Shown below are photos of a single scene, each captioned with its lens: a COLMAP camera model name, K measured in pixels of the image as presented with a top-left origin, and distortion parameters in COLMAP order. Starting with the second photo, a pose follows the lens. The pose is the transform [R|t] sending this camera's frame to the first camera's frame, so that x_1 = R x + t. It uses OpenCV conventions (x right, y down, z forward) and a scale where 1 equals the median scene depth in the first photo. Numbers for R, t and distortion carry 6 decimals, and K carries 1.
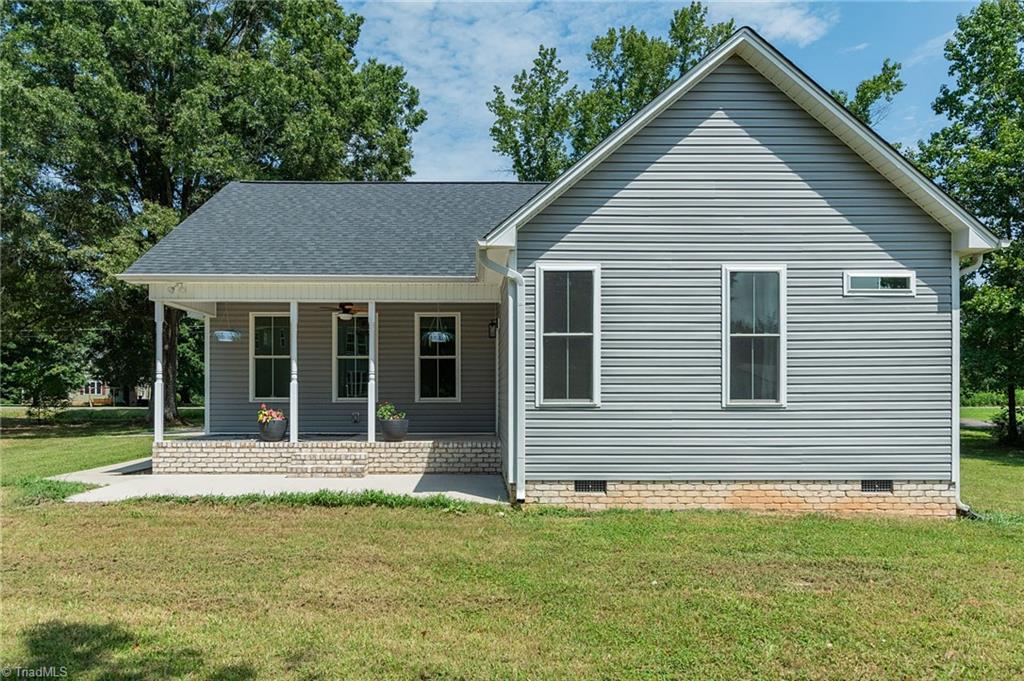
lens RADIAL K [[697.7, 0, 455.6], [0, 697.7, 398.1], [0, 0, 1]] dist [0.002277, -0.002285]
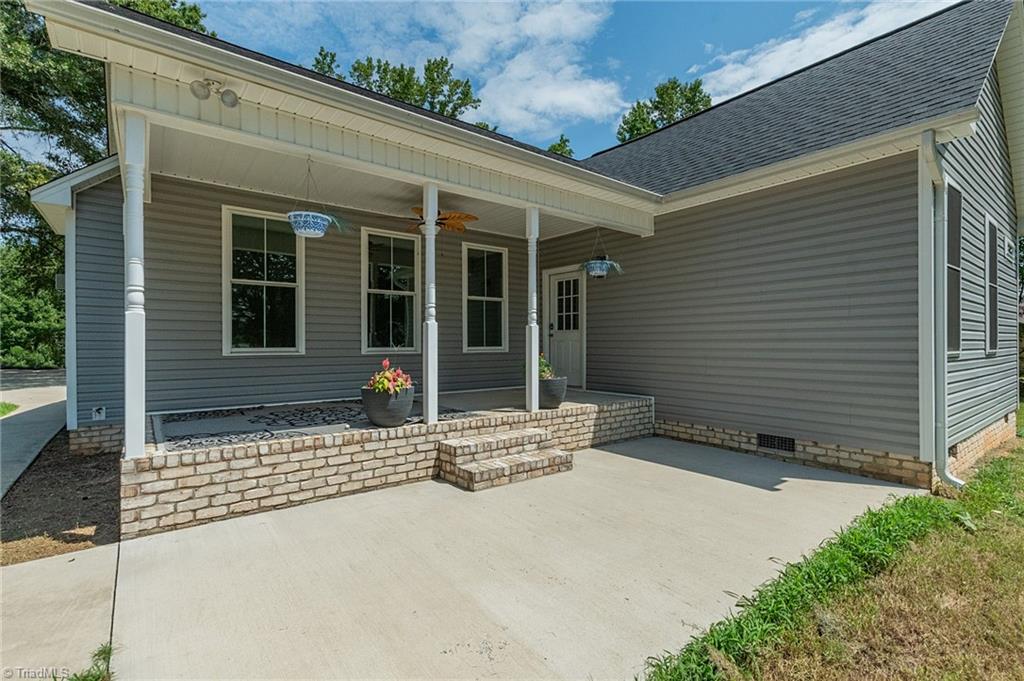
lens RADIAL K [[467.7, 0, 484.7], [0, 467.7, 340.1], [0, 0, 1]] dist [0.004966, -0.000235]
pose [[0.784653, 0.004560, 0.619919, -0.443185], [0.006258, 0.999864, -0.015275, -0.000377], [-0.619904, 0.015865, 0.784517, 0.665605]]
